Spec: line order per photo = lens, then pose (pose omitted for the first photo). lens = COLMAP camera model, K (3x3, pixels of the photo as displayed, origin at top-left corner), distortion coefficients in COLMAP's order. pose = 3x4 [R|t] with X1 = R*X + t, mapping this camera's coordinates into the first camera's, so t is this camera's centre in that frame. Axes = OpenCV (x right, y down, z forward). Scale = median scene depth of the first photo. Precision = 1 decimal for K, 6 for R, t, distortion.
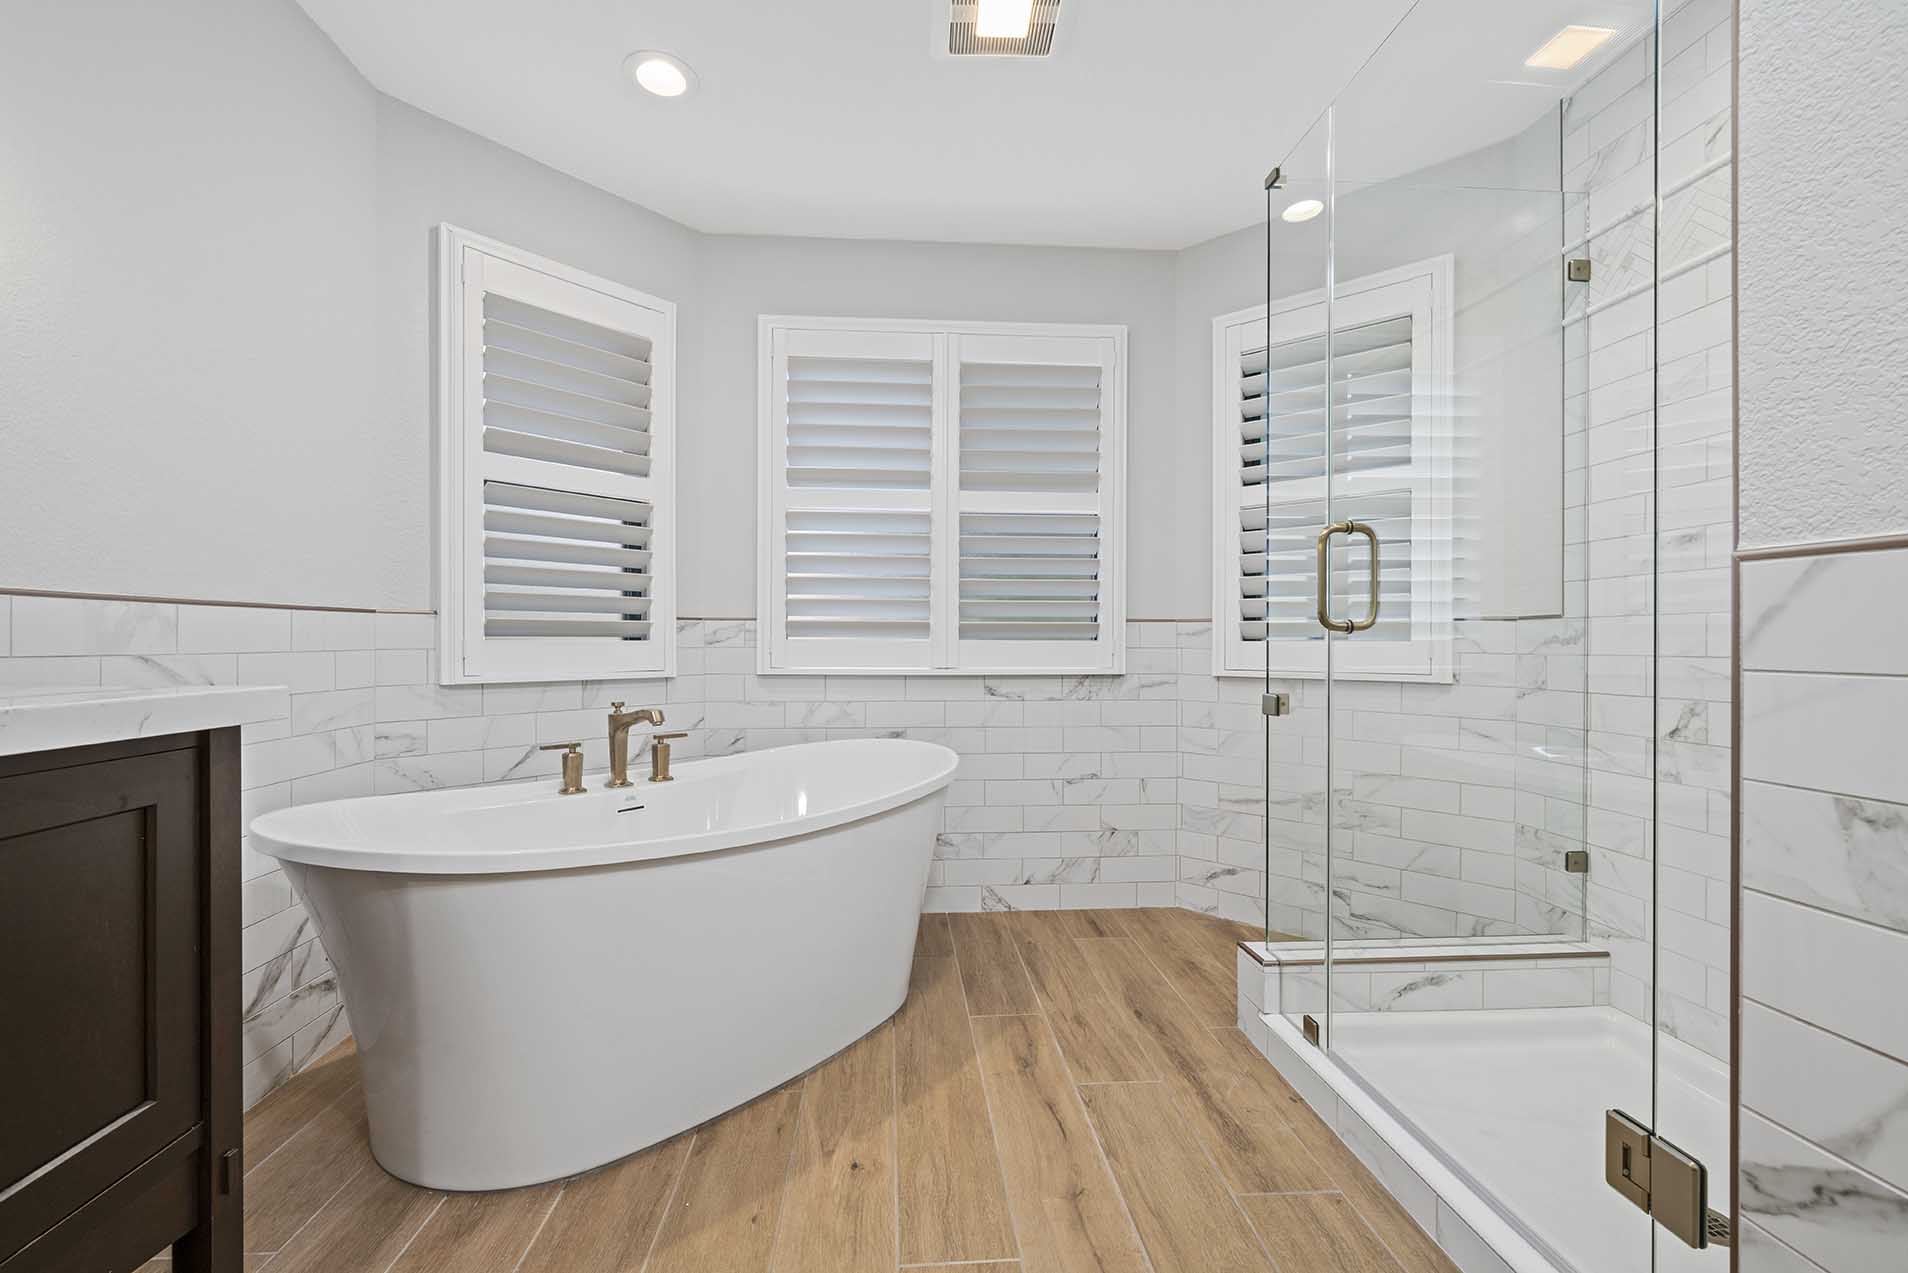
lens RADIAL K [[798.9, 0, 942.1], [0, 798.9, 643.0], [0, 0, 1]] dist [-0.001165, -0.000304]
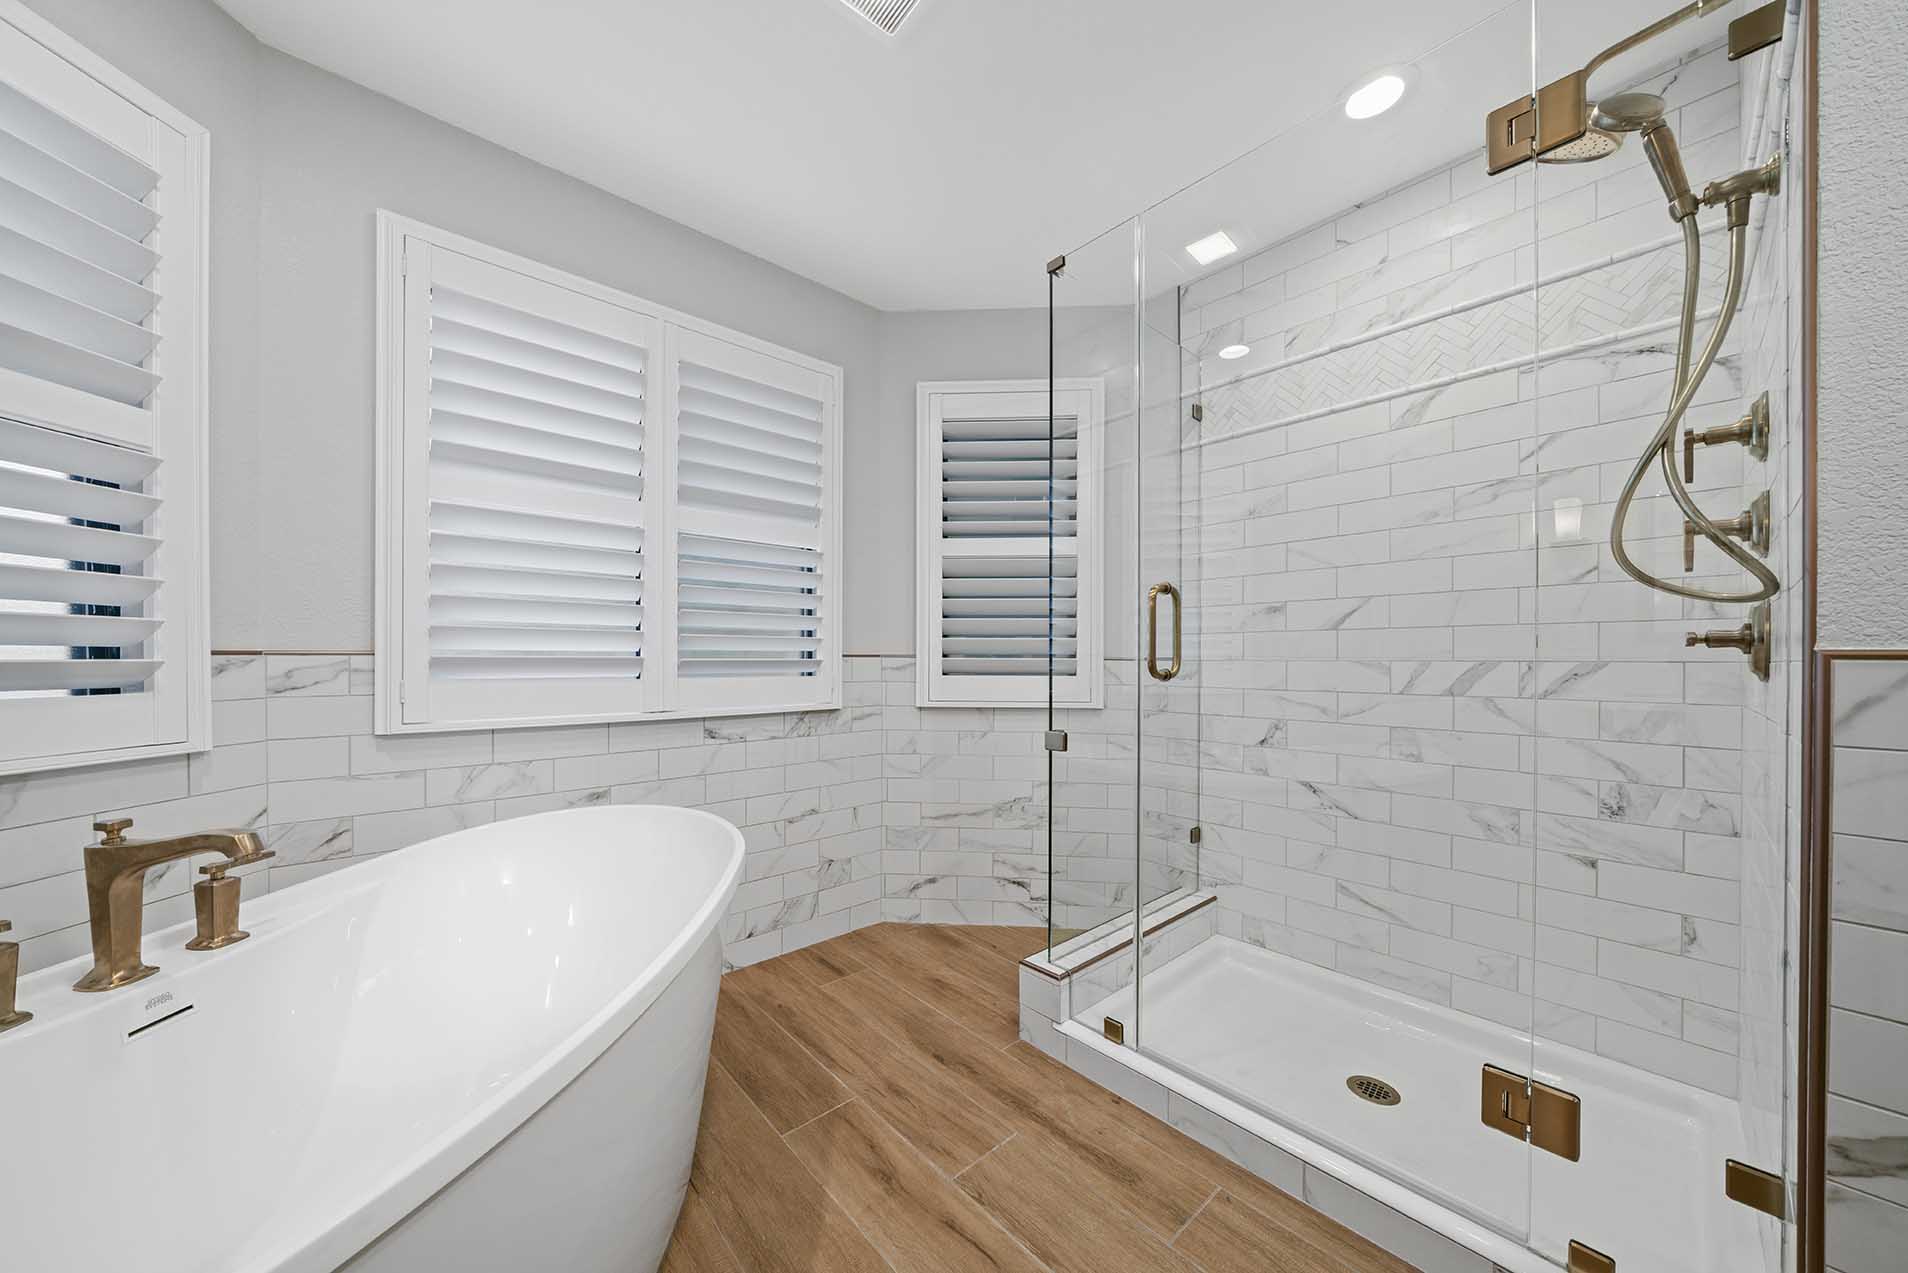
lens RADIAL K [[656.5, 0, 950.7], [0, 656.5, 661.2], [0, 0, 1]] dist [-0.004459, 0.000080]
pose [[0.795201, -0.001927, 0.606343, -0.217144], [-0.000303, 0.999994, 0.003576, -0.031146], [-0.606346, -0.003028, 0.795195, 0.311671]]
